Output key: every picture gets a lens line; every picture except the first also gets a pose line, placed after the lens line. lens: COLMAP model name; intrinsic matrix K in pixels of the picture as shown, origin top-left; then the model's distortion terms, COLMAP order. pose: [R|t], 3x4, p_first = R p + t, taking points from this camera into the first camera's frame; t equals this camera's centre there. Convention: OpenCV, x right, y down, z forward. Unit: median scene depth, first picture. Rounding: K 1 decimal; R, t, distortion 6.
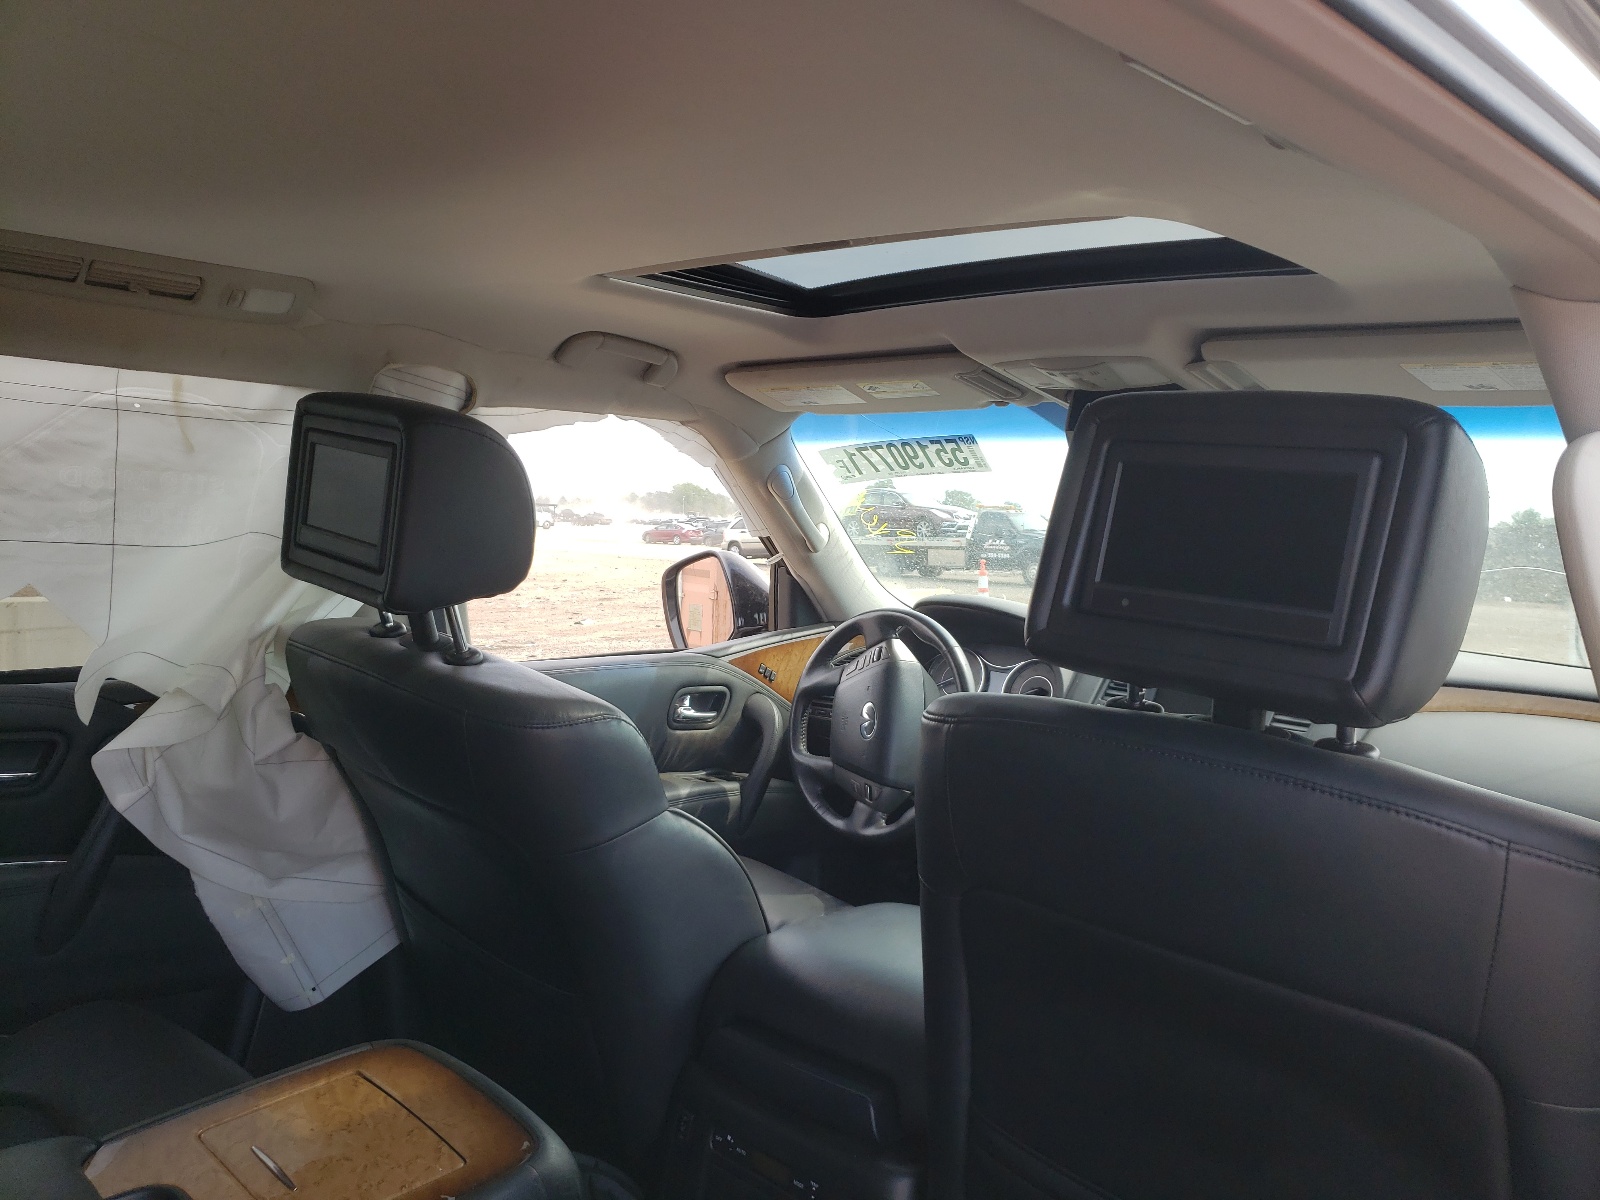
lens RADIAL K [[1300.2, 0, 800.0], [0, 1300.2, 600.0], [0, 0, 1]] dist [0.011009, 0.004597]
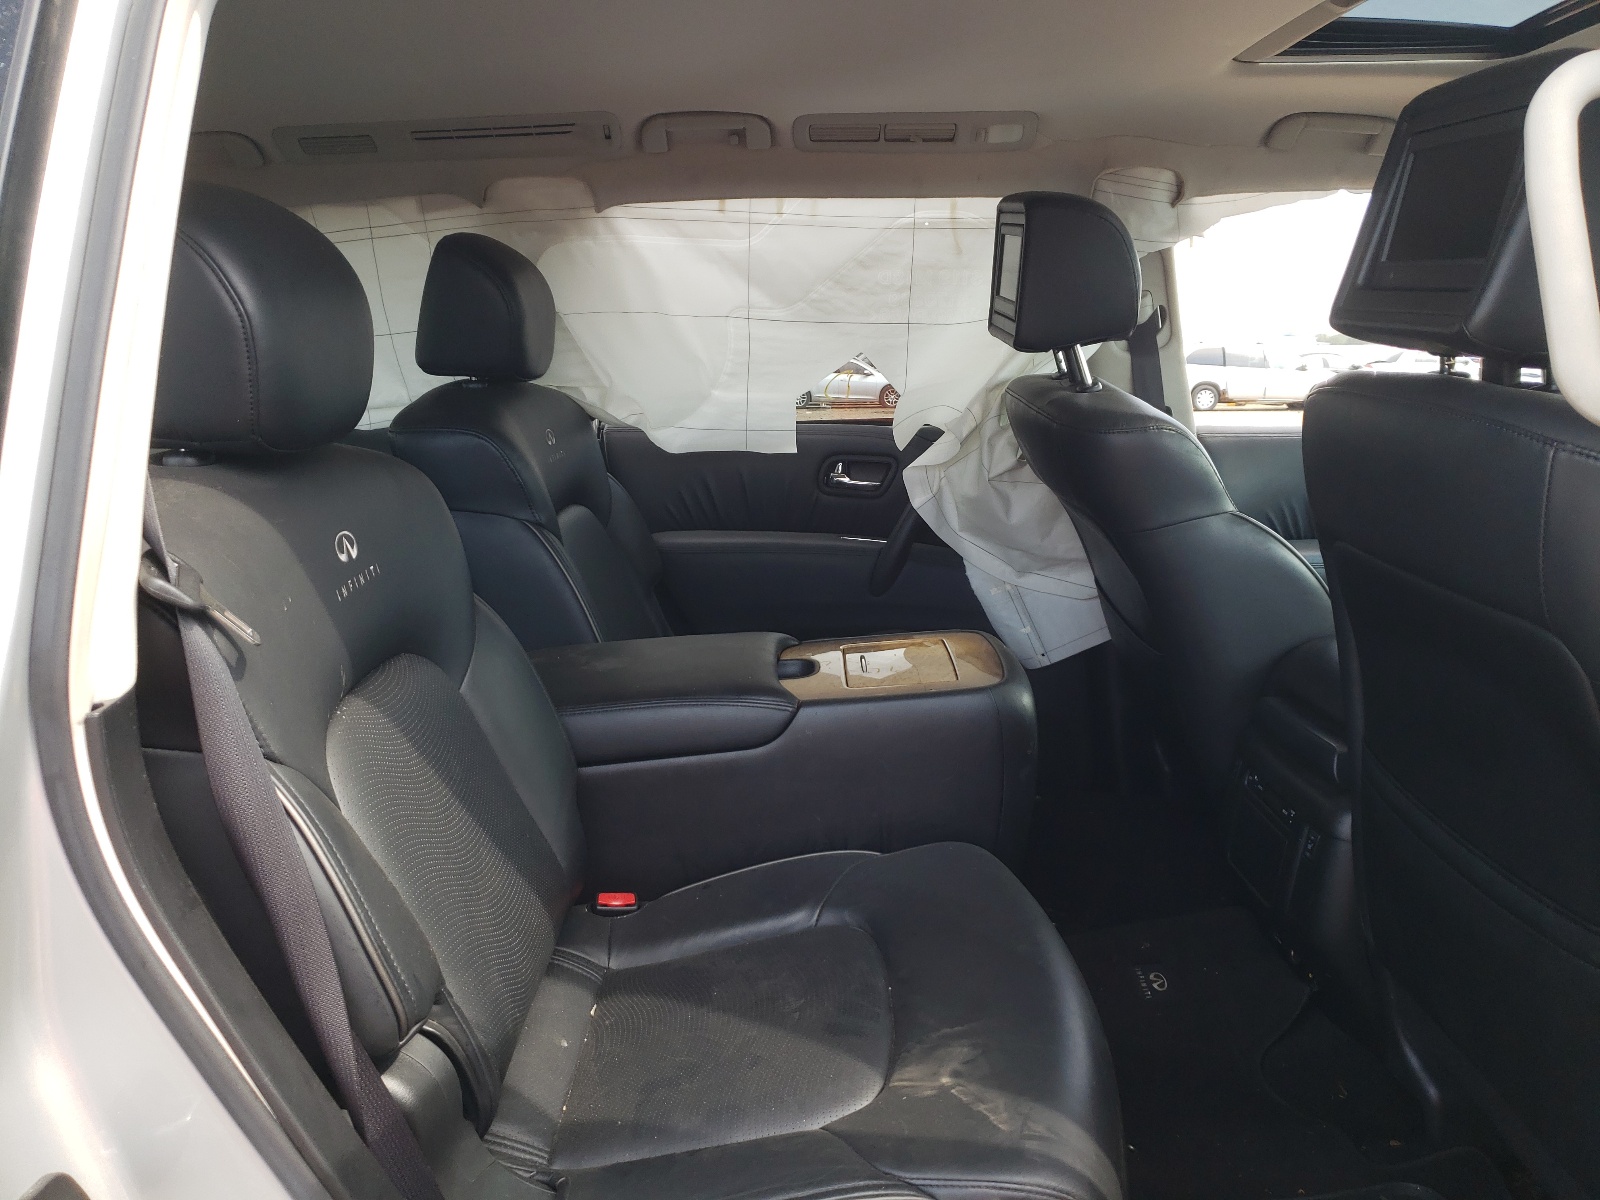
lens RADIAL K [[1300.2, 0, 800.0], [0, 1300.2, 600.0], [0, 0, 1]] dist [0.011009, 0.004597]
pose [[0.713177, 0.090811, -0.695077, 0.409188], [-0.006548, 0.992393, 0.122937, 0.083034], [0.700954, -0.083125, 0.708346, -0.138325]]
